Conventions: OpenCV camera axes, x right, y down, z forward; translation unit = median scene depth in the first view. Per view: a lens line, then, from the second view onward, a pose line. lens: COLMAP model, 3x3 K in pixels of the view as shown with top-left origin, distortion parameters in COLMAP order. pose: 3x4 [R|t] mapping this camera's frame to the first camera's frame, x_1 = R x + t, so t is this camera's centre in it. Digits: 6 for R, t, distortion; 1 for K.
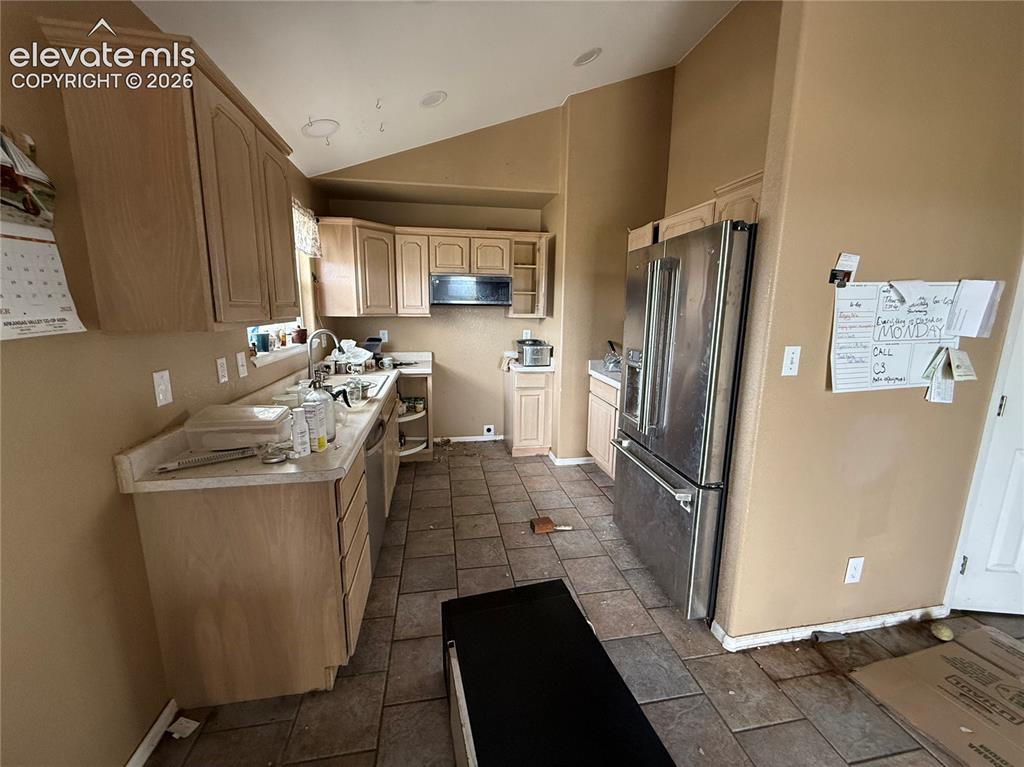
lens RADIAL K [[406.4, 0, 508.7], [0, 406.4, 382.9], [0, 0, 1]] dist [-0.000495, 0.000194]
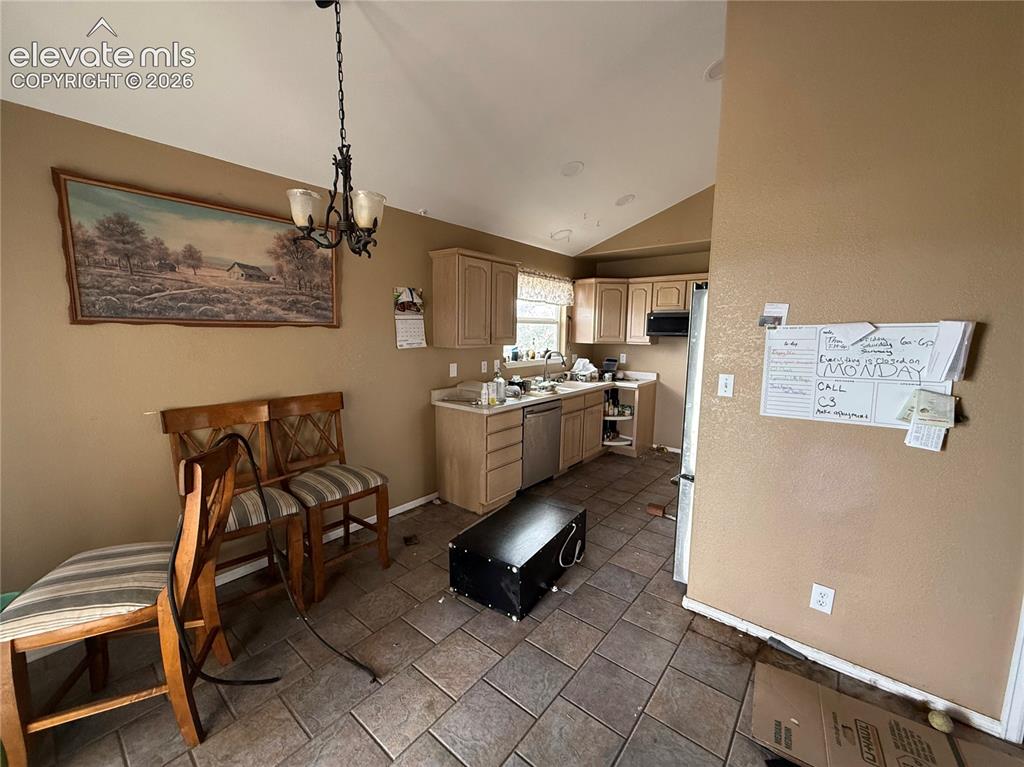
lens RADIAL K [[406.4, 0, 508.7], [0, 406.4, 382.9], [0, 0, 1]] dist [-0.000495, 0.000194]
pose [[0.650402, 0.095710, -0.753537, 1.146467], [-0.141097, 0.989988, 0.003957, 0.029463], [0.746371, 0.103749, 0.657394, -0.356926]]
